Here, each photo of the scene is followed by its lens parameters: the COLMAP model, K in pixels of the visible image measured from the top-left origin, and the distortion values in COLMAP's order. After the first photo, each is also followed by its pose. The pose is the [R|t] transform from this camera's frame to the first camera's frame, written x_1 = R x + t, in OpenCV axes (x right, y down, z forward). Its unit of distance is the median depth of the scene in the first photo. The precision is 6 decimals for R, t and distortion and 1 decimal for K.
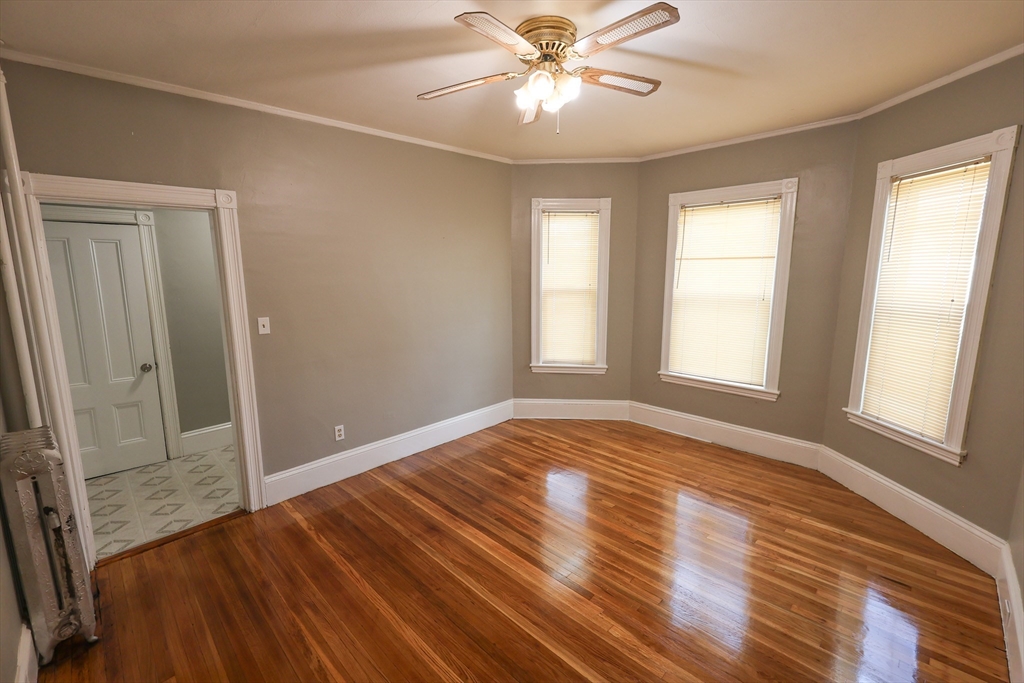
lens RADIAL K [[440.7, 0, 517.7], [0, 440.7, 340.4], [0, 0, 1]] dist [0.001353, 0.000167]
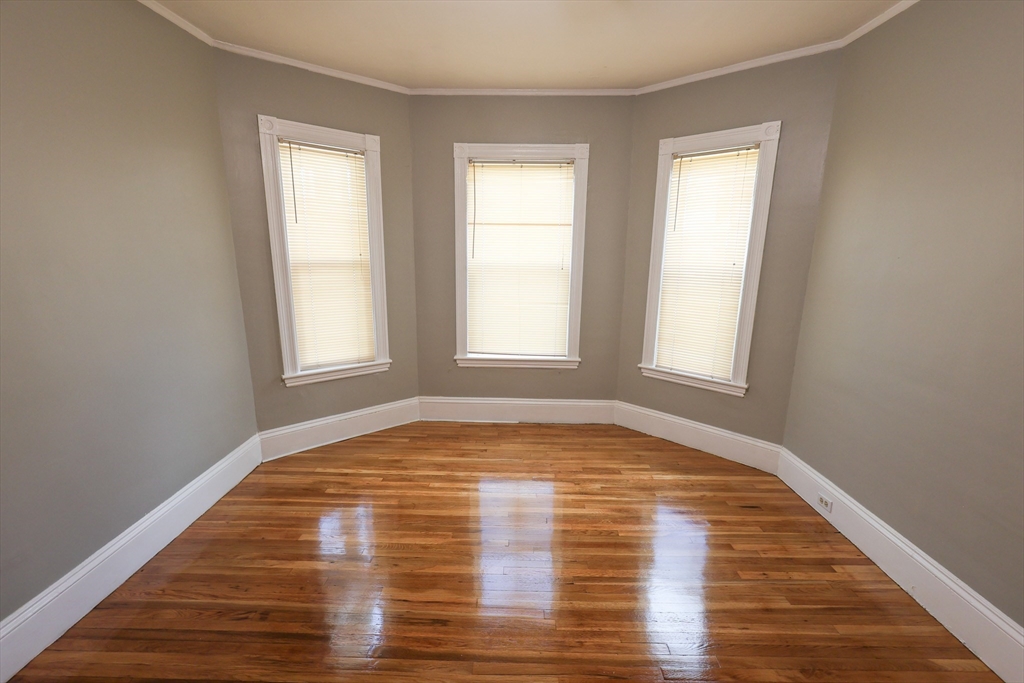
lens RADIAL K [[440.7, 0, 514.3], [0, 440.7, 341.0], [0, 0, 1]] dist [0.001353, 0.000167]
pose [[0.727876, -0.135189, 0.672251, -0.216967], [0.094336, 0.990793, 0.097106, -0.041022], [-0.679189, -0.007264, 0.733927, 0.381839]]
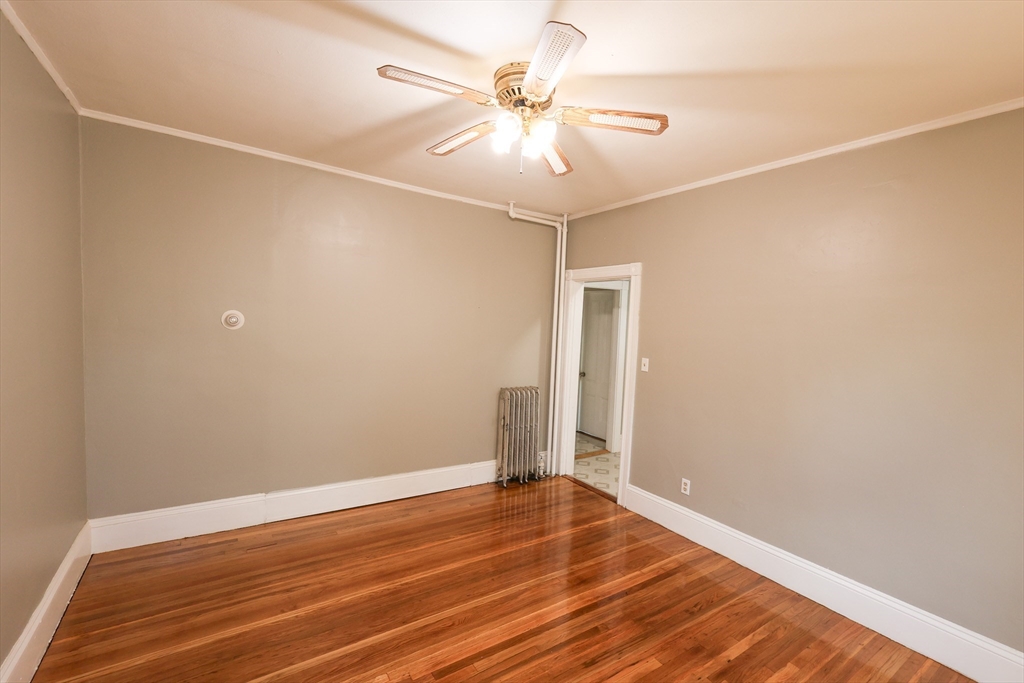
lens RADIAL K [[440.7, 0, 516.5], [0, 440.7, 343.3], [0, 0, 1]] dist [0.001353, 0.000167]
pose [[-0.200988, 0.063012, -0.977565, 0.620441], [-0.196875, 0.974969, 0.103322, -0.130937], [0.959606, 0.213225, -0.183552, 0.757011]]
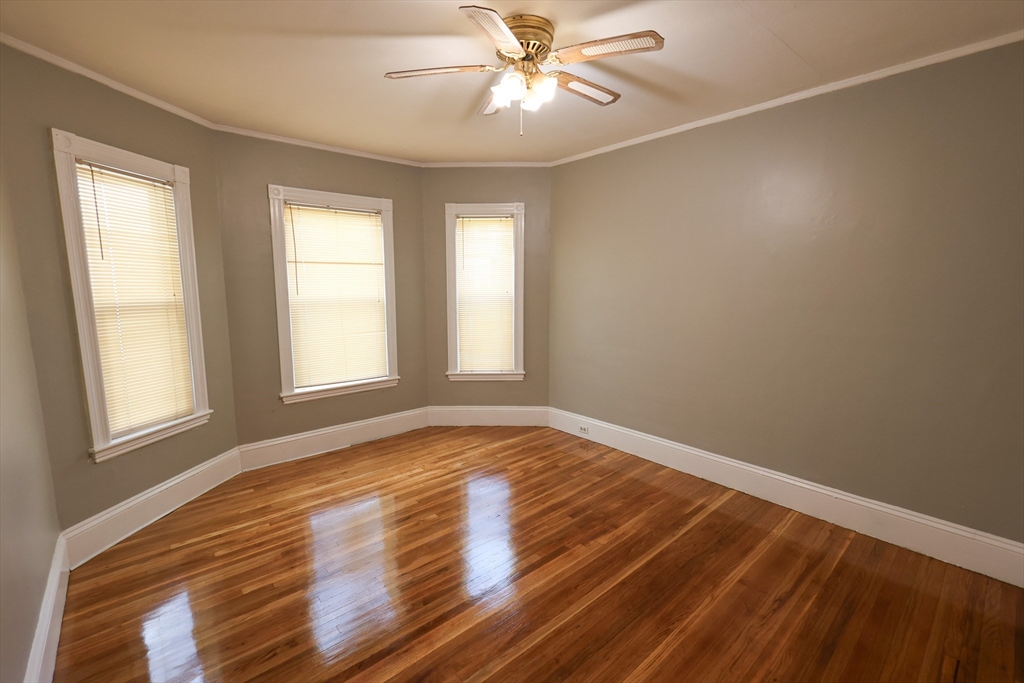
lens RADIAL K [[440.7, 0, 514.1], [0, 440.7, 341.1], [0, 0, 1]] dist [0.001353, 0.000167]
pose [[0.081675, -0.133017, 0.987743, -0.597781], [0.158400, 0.980190, 0.118902, -0.076532], [-0.983991, 0.146747, 0.101127, 0.602020]]
